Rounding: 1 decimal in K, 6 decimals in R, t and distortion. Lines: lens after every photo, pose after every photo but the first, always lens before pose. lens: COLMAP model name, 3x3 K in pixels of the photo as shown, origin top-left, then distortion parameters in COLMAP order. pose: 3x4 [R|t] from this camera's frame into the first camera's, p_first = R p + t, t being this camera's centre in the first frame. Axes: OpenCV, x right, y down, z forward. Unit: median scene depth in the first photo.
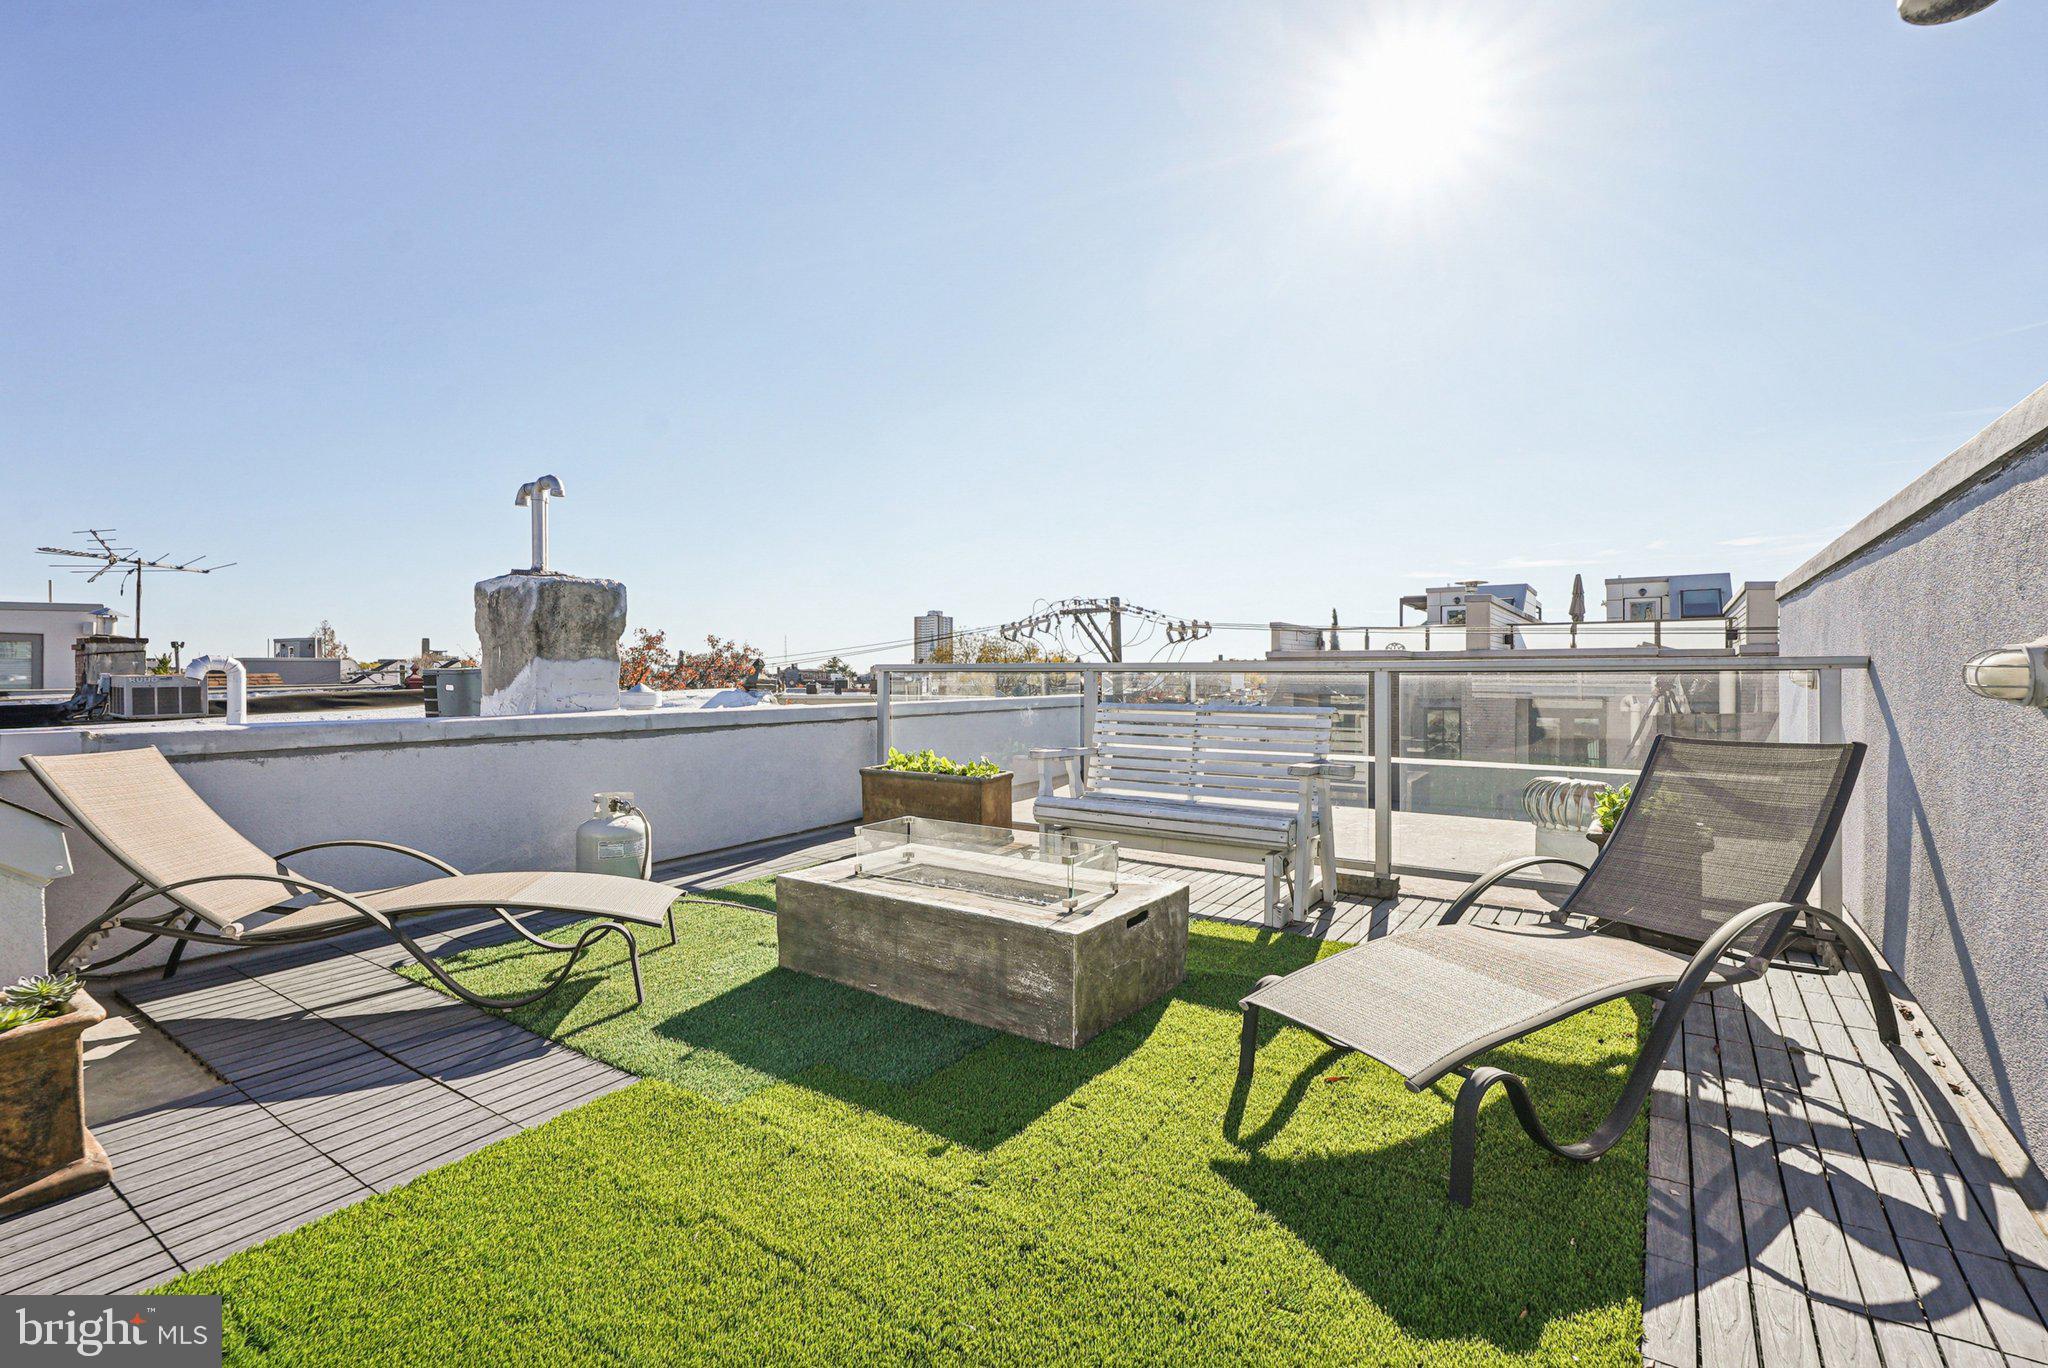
lens RADIAL K [[937.9, 0, 1016.9], [0, 937.9, 679.4], [0, 0, 1]] dist [0.006899, -0.003847]
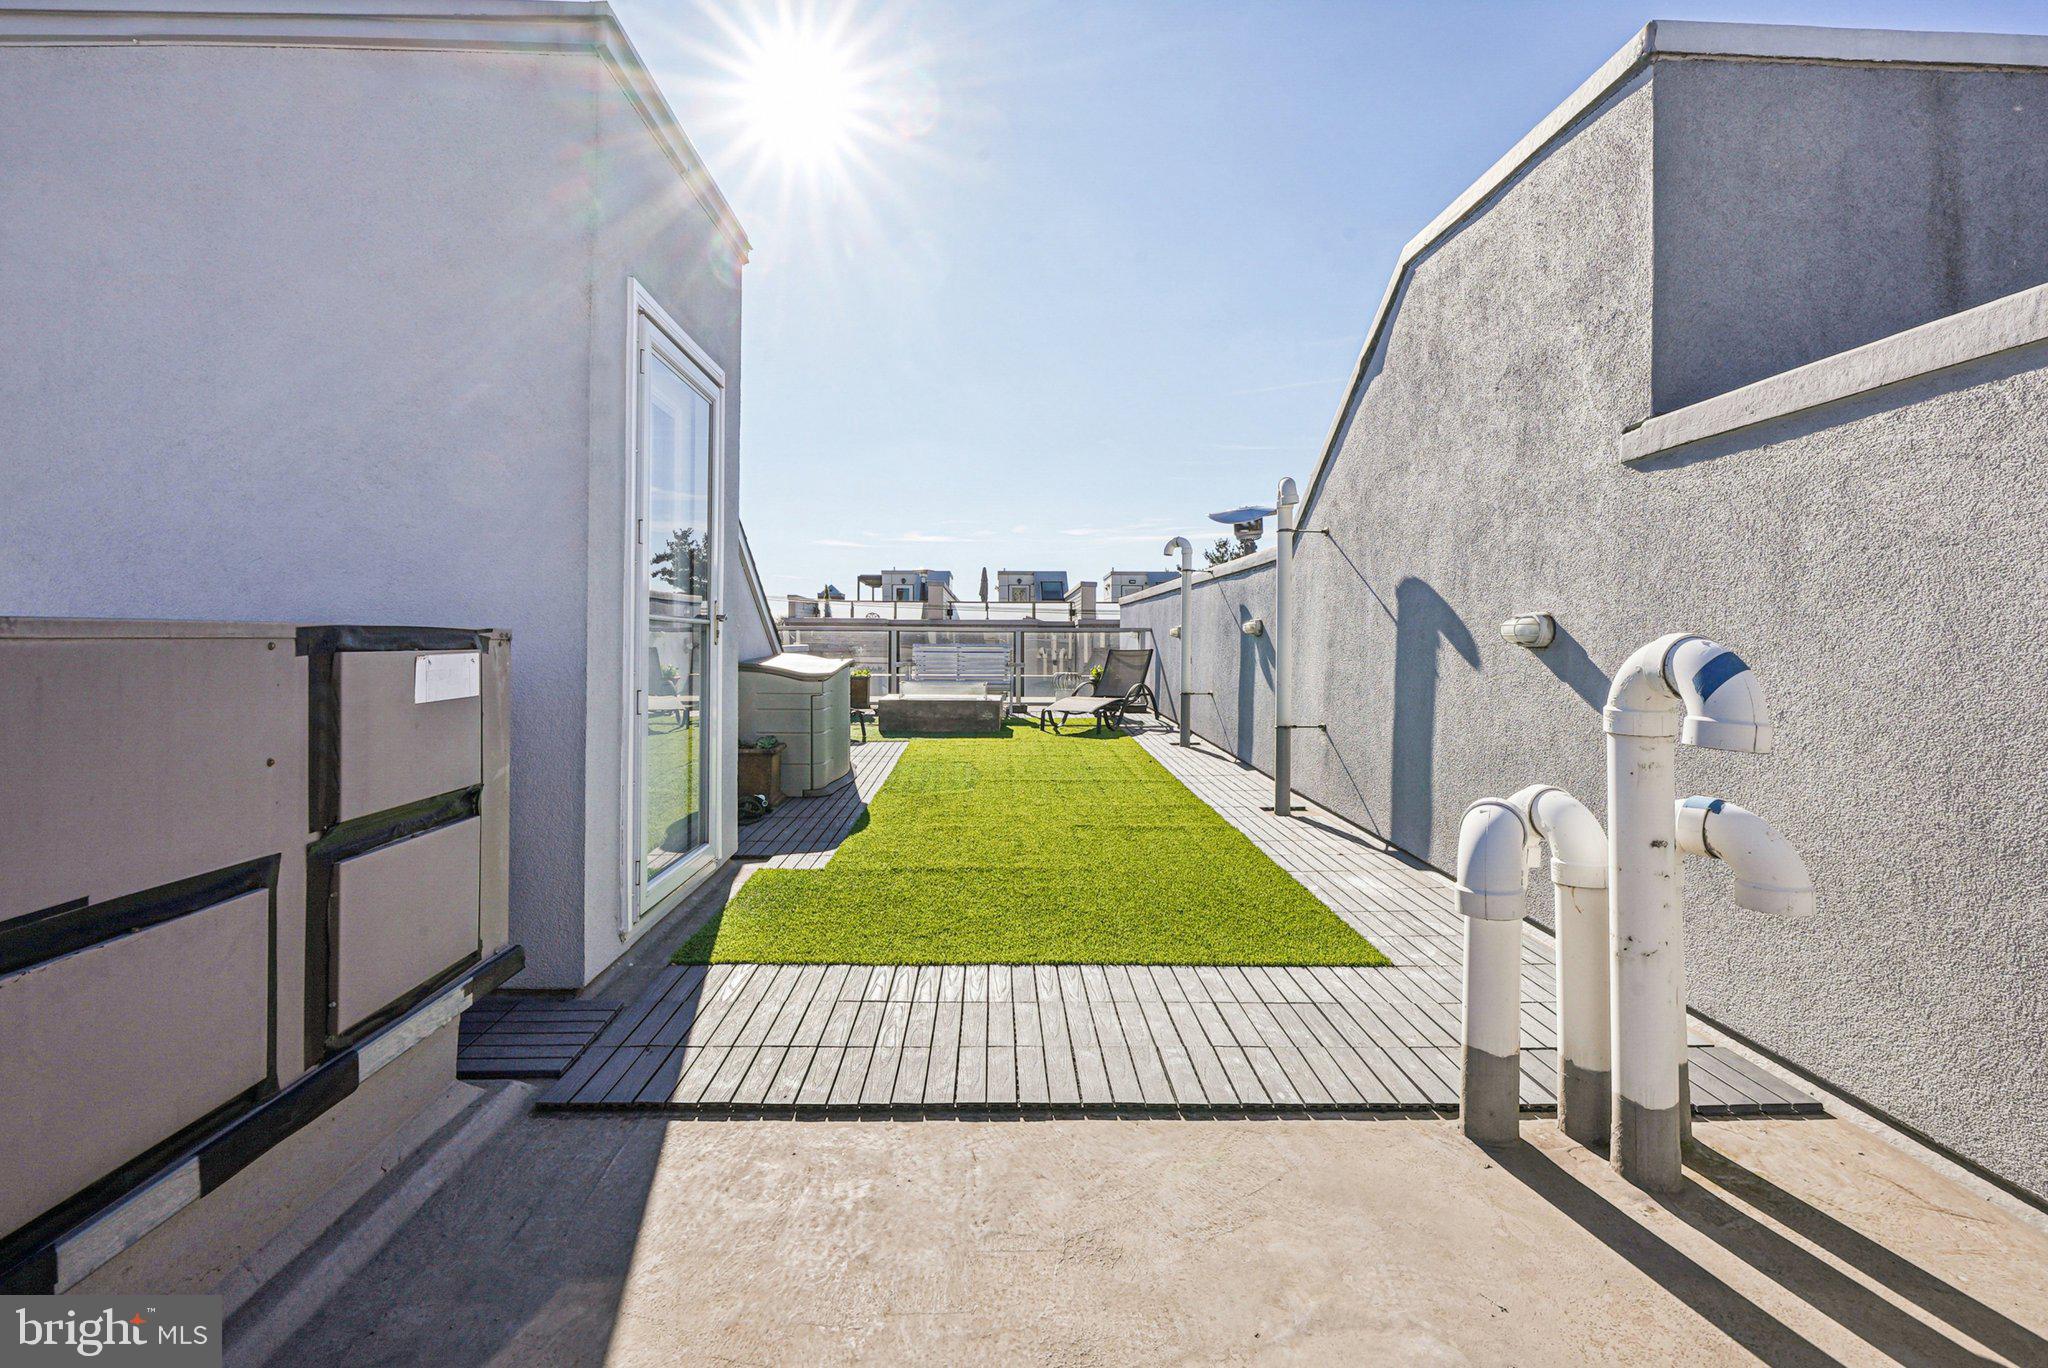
lens RADIAL K [[937.9, 0, 1033.1], [0, 937.9, 632.0], [0, 0, 1]] dist [0.006899, -0.003847]
pose [[0.805577, 0.011015, 0.592388, -0.211369], [-0.003913, 0.999904, -0.013271, 0.005457], [-0.592478, 0.008372, 0.805543, -0.216614]]
